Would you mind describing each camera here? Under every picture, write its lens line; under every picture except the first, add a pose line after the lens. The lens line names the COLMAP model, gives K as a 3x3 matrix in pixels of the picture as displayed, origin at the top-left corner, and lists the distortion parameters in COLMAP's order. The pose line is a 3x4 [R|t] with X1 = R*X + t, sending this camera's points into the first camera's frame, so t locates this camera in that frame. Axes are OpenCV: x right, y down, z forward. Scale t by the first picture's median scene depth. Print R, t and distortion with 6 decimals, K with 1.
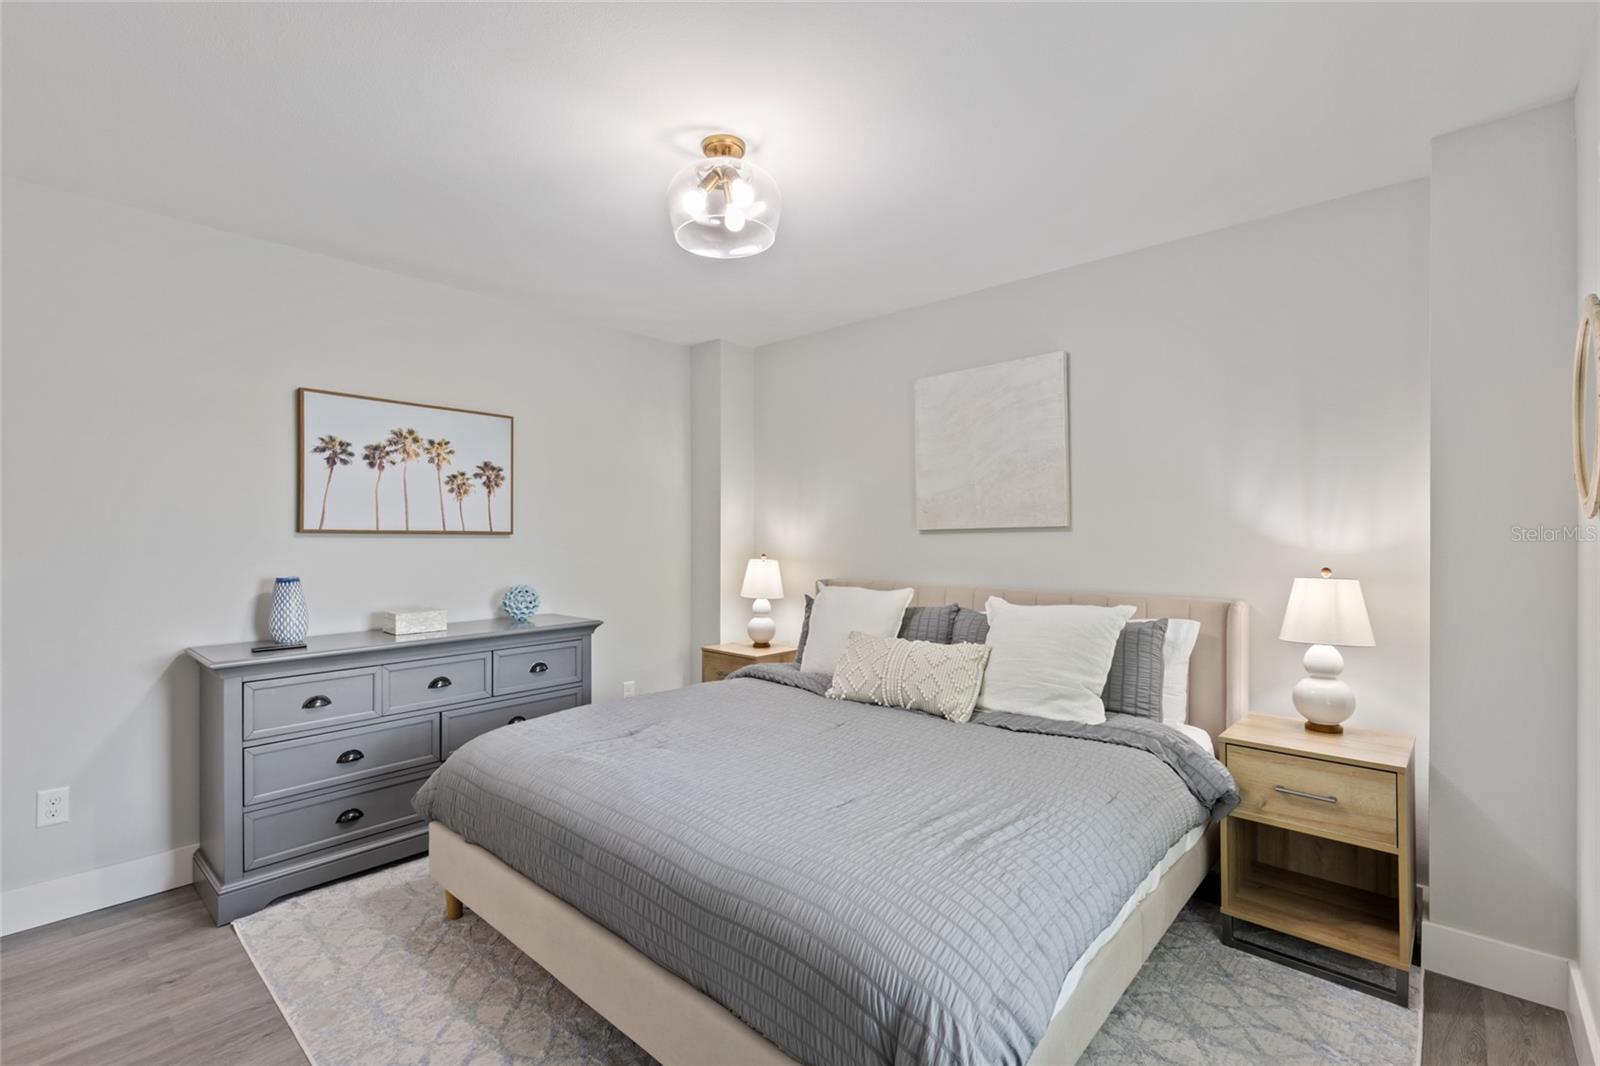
lens RADIAL K [[719.2, 0, 797.9], [0, 719.2, 529.8], [0, 0, 1]] dist [0.005066, -0.000088]
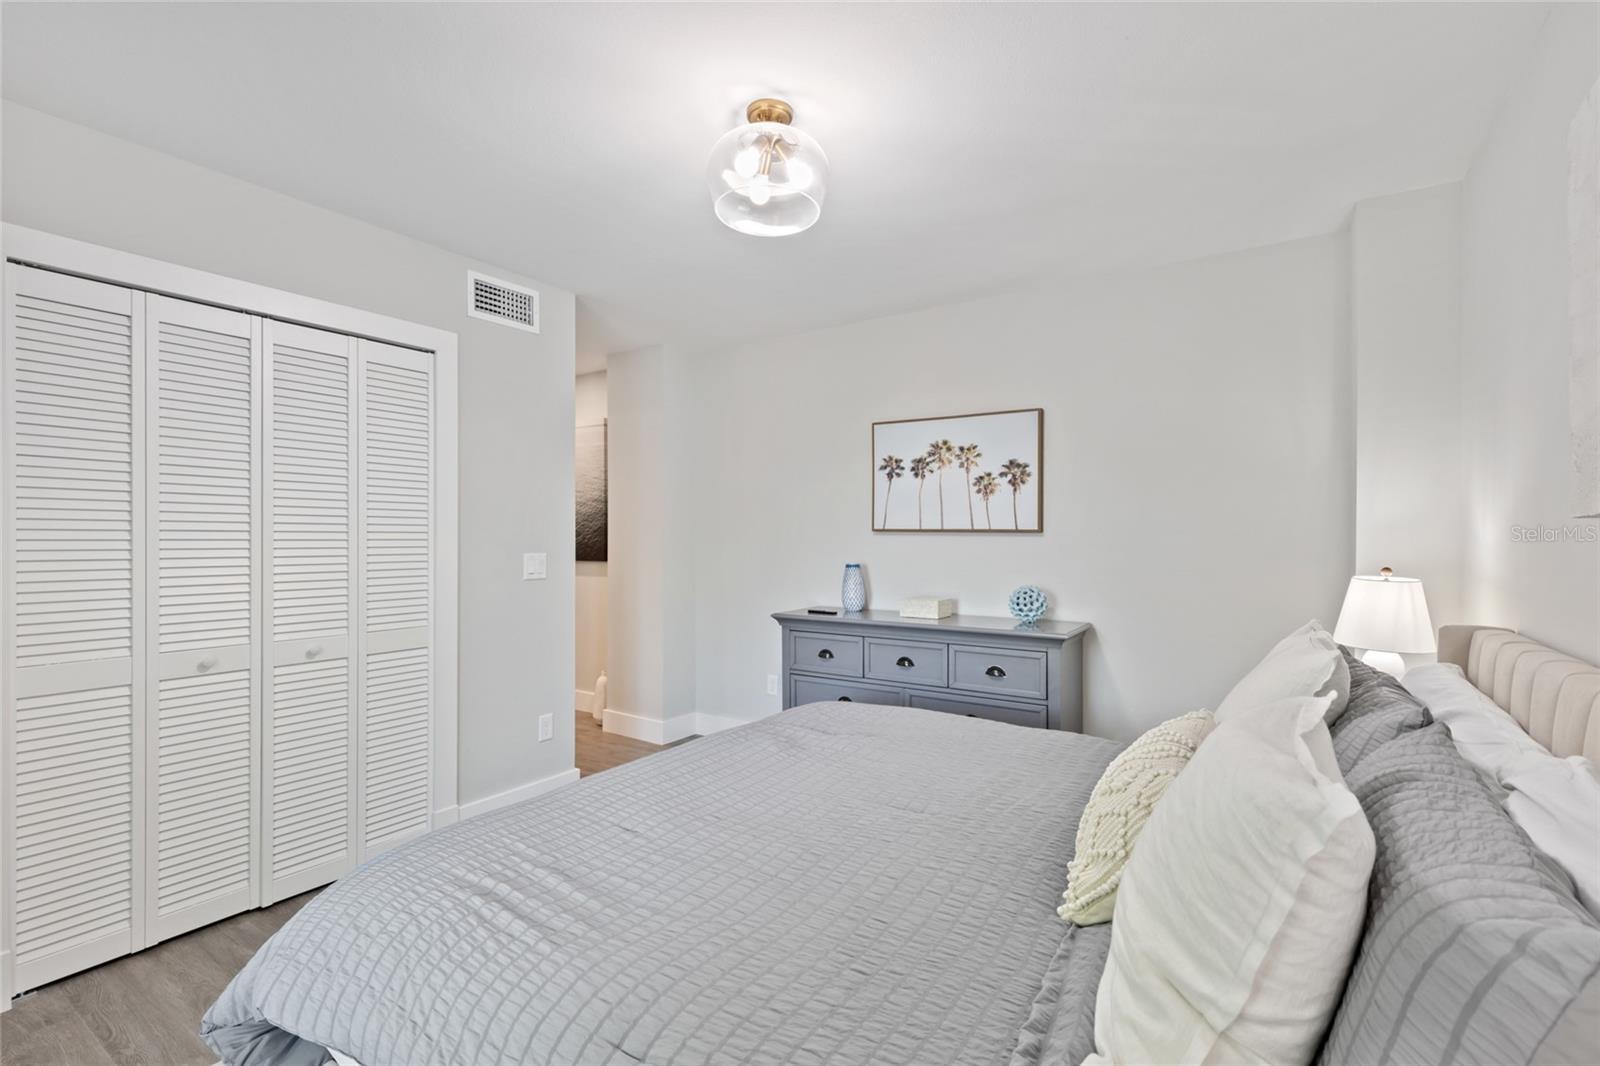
lens RADIAL K [[719.2, 0, 798.9], [0, 719.2, 540.0], [0, 0, 1]] dist [0.005066, -0.000088]
pose [[0.137132, 0.011128, -0.990490, 0.555132], [0.008754, 0.999884, 0.012445, 0.002136], [0.990514, -0.010377, 0.137019, 0.610441]]
